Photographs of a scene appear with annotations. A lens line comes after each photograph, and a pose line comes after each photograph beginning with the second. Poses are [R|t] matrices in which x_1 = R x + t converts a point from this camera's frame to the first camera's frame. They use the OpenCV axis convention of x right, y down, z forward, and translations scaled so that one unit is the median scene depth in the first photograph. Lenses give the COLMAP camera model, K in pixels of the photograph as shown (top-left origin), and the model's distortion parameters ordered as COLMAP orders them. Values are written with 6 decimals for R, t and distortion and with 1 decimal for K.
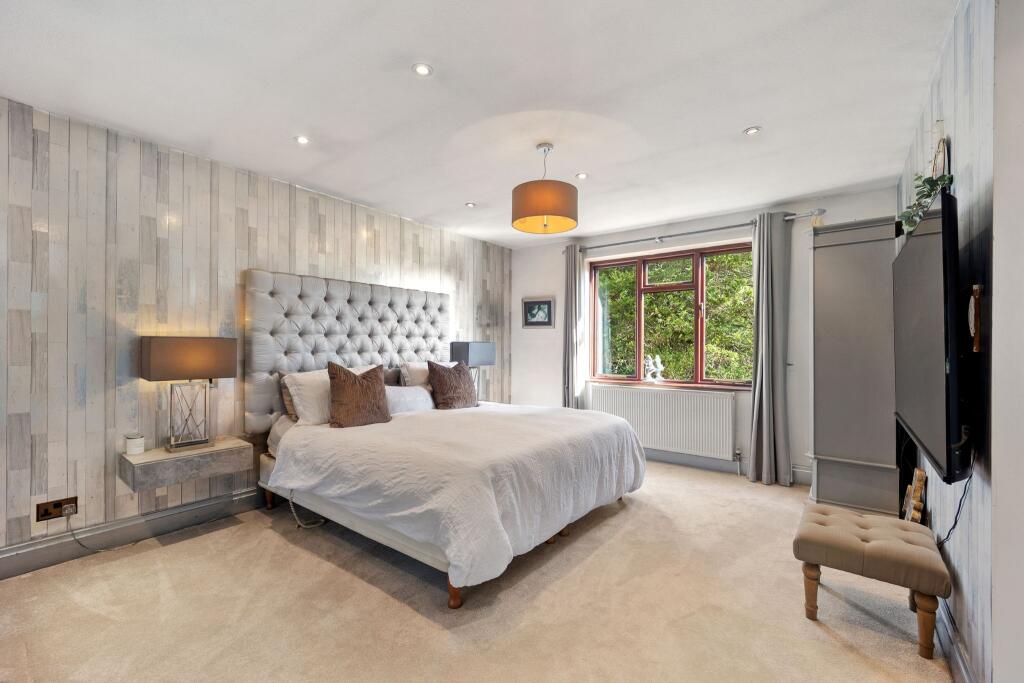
lens RADIAL K [[425.7, 0, 515.2], [0, 425.7, 346.3], [0, 0, 1]] dist [-0.001548, -0.001723]
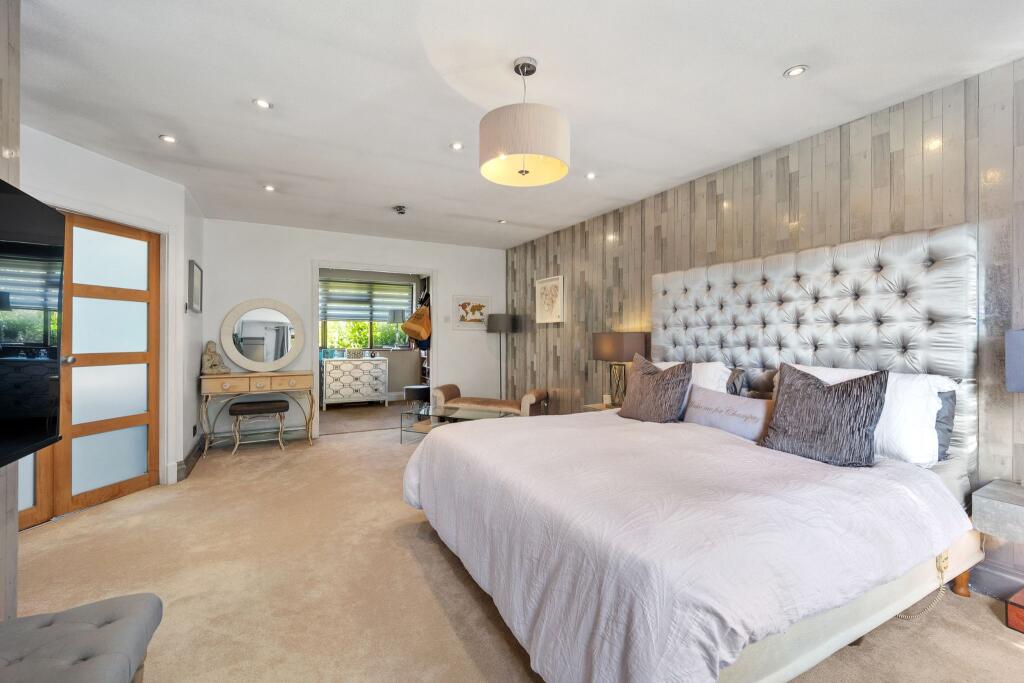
lens RADIAL K [[425.7, 0, 499.2], [0, 425.7, 341.6], [0, 0, 1]] dist [-0.001548, -0.001723]
pose [[-0.428759, 0.006136, -0.903398, 0.653661], [-0.003217, 0.999960, 0.008319, -0.001057], [0.903413, 0.006473, -0.428722, 1.115912]]
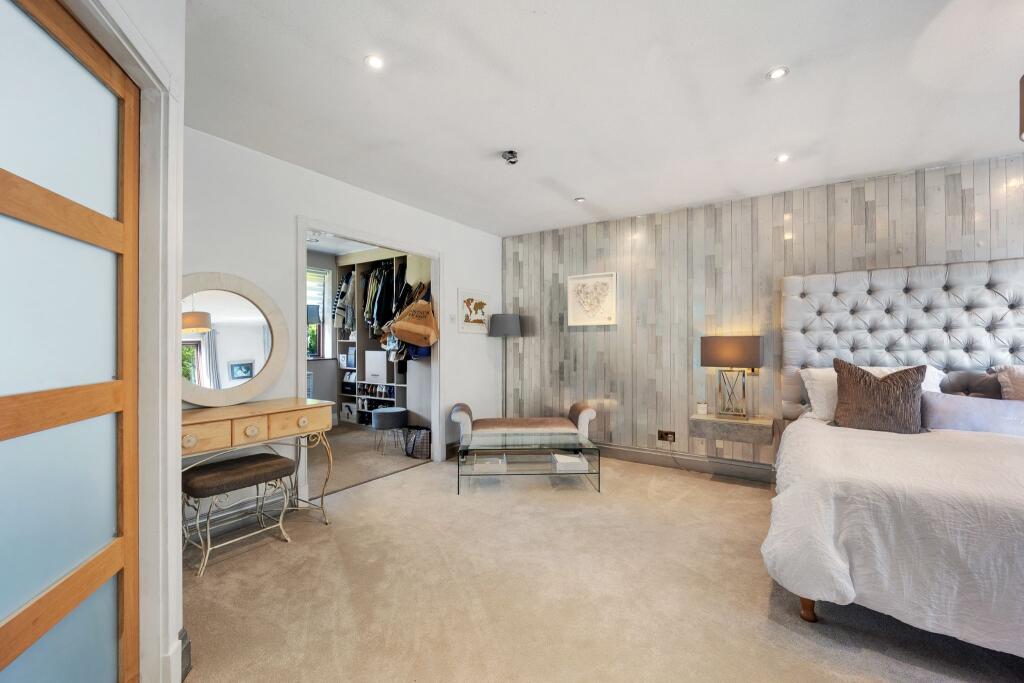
lens RADIAL K [[425.7, 0, 504.2], [0, 425.7, 341.5], [0, 0, 1]] dist [-0.001548, -0.001723]
pose [[0.049986, -0.006599, -0.998728, 0.492431], [0.000538, 0.999978, -0.006580, 0.003144], [0.998750, -0.000208, 0.049988, 0.182867]]
